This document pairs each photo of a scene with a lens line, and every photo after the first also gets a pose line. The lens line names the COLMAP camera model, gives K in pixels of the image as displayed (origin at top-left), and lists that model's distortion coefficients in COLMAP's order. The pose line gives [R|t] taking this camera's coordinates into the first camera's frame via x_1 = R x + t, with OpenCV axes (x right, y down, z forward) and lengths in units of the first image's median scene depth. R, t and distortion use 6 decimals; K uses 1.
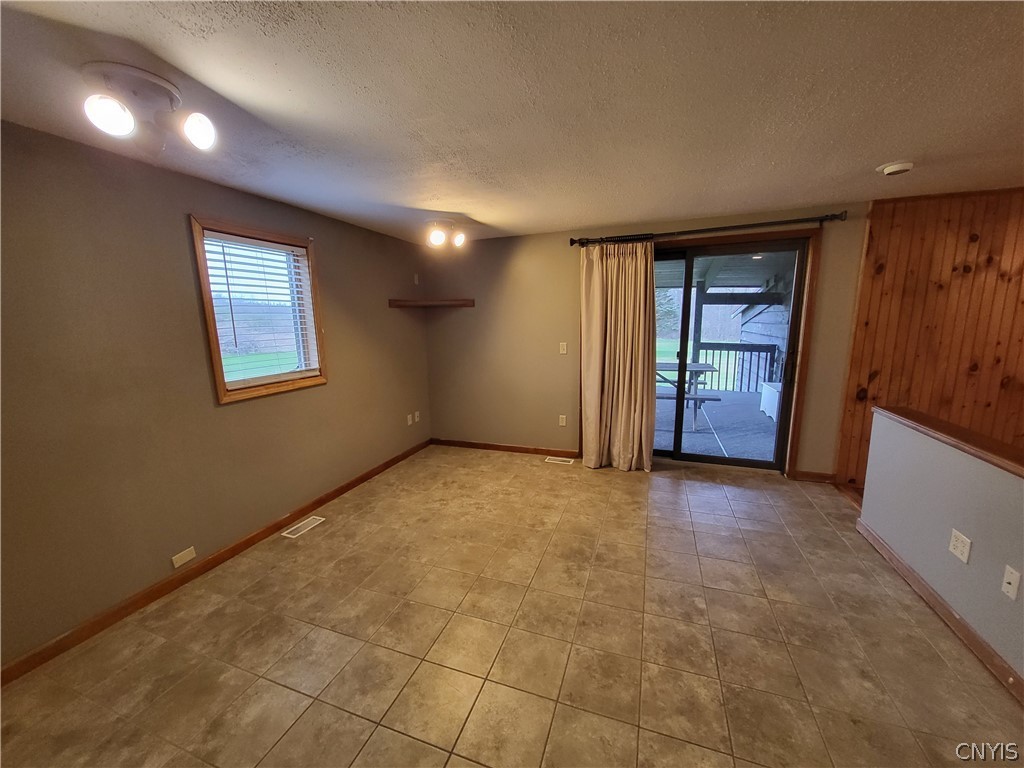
lens RADIAL K [[396.6, 0, 510.3], [0, 396.6, 387.6], [0, 0, 1]] dist [0.000194, -0.000831]
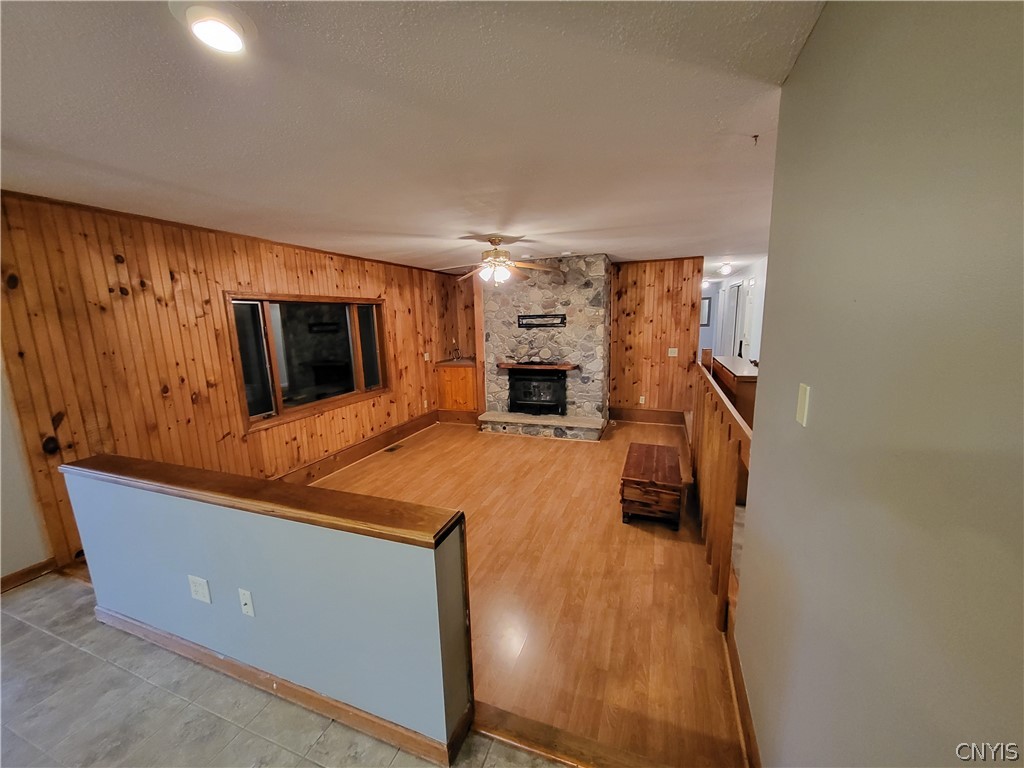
lens RADIAL K [[396.6, 0, 511.9], [0, 396.6, 384.2], [0, 0, 1]] dist [0.000194, -0.000831]
pose [[0.005839, -0.147487, 0.989047, 0.167487], [0.202706, 0.968704, 0.143257, -0.027510], [-0.979222, 0.199649, 0.035552, 0.089949]]
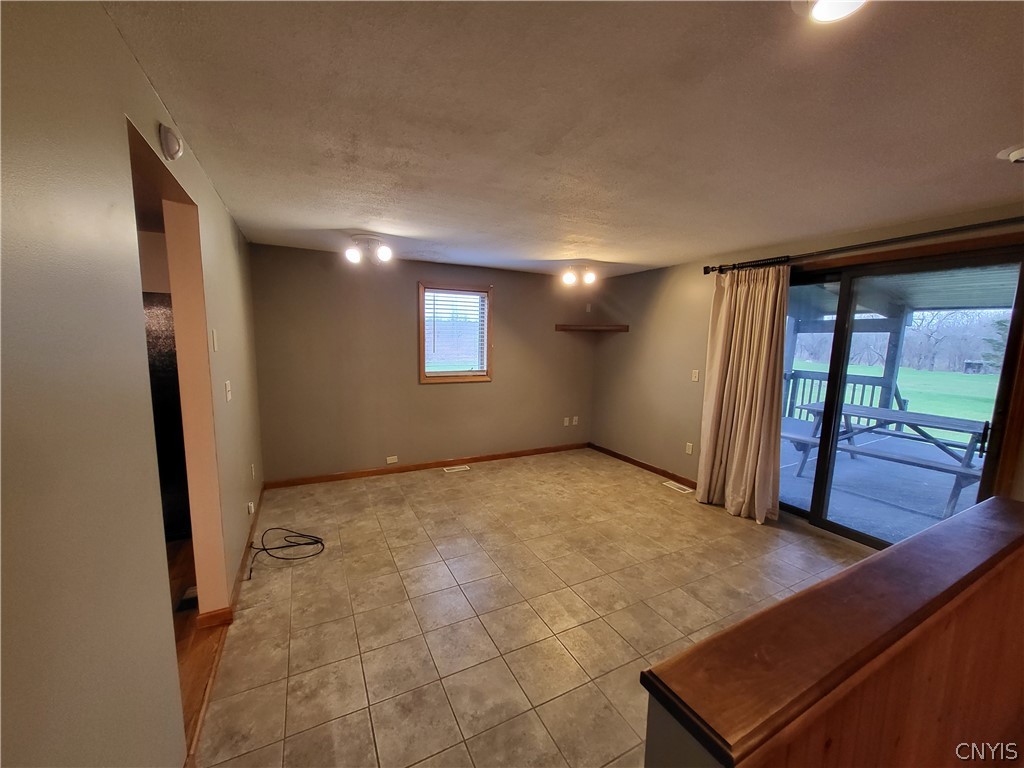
lens RADIAL K [[396.6, 0, 510.4], [0, 396.6, 387.9], [0, 0, 1]] dist [0.000194, -0.000831]
pose [[0.733989, 0.118897, -0.668673, 0.610726], [-0.148654, 0.988808, 0.012645, -0.016662], [0.662693, 0.090119, 0.743449, -0.052545]]
